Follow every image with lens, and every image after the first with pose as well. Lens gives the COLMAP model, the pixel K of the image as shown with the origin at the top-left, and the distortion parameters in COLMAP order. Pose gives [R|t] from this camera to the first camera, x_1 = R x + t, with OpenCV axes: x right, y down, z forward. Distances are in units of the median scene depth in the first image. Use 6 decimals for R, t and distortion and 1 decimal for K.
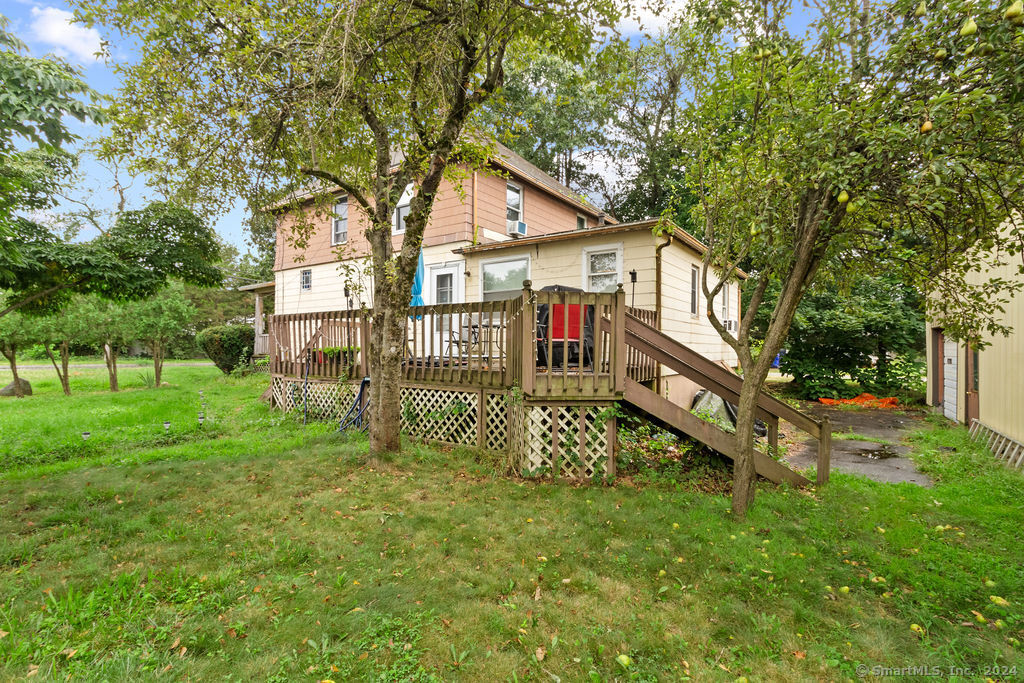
lens RADIAL K [[469.7, 0, 513.0], [0, 469.7, 346.7], [0, 0, 1]] dist [0.009121, 0.000630]
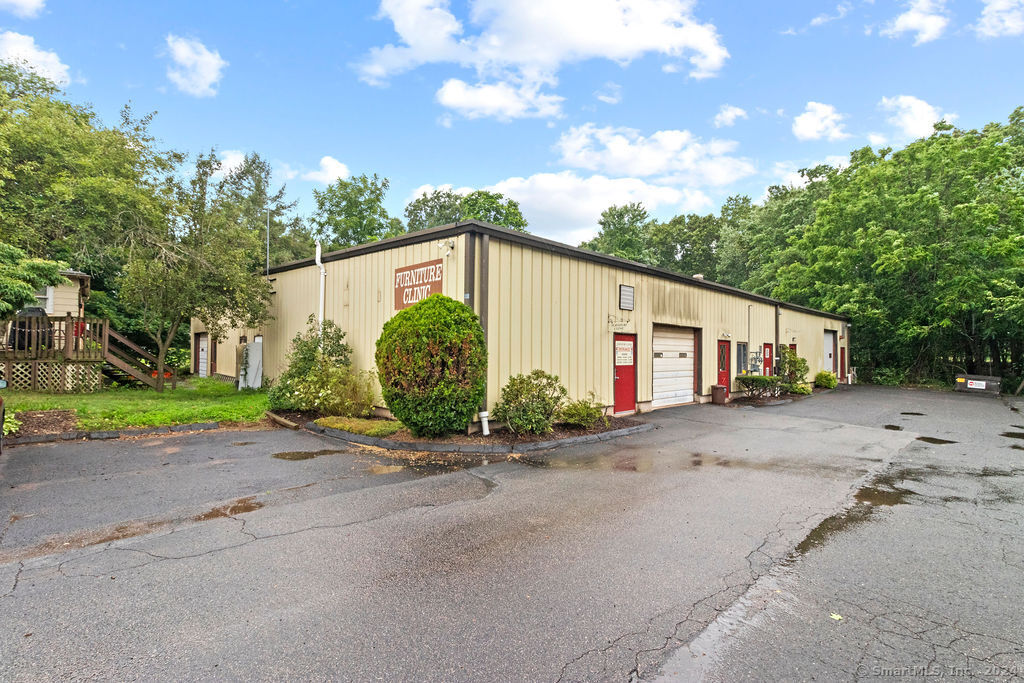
lens RADIAL K [[469.7, 0, 512.9], [0, 469.7, 344.0], [0, 0, 1]] dist [0.009121, 0.000630]
pose [[0.211578, 0.009606, 0.977314, -1.578200], [-0.009791, 0.999922, -0.007708, 0.016991], [-0.977312, -0.007938, 0.211656, -1.486840]]
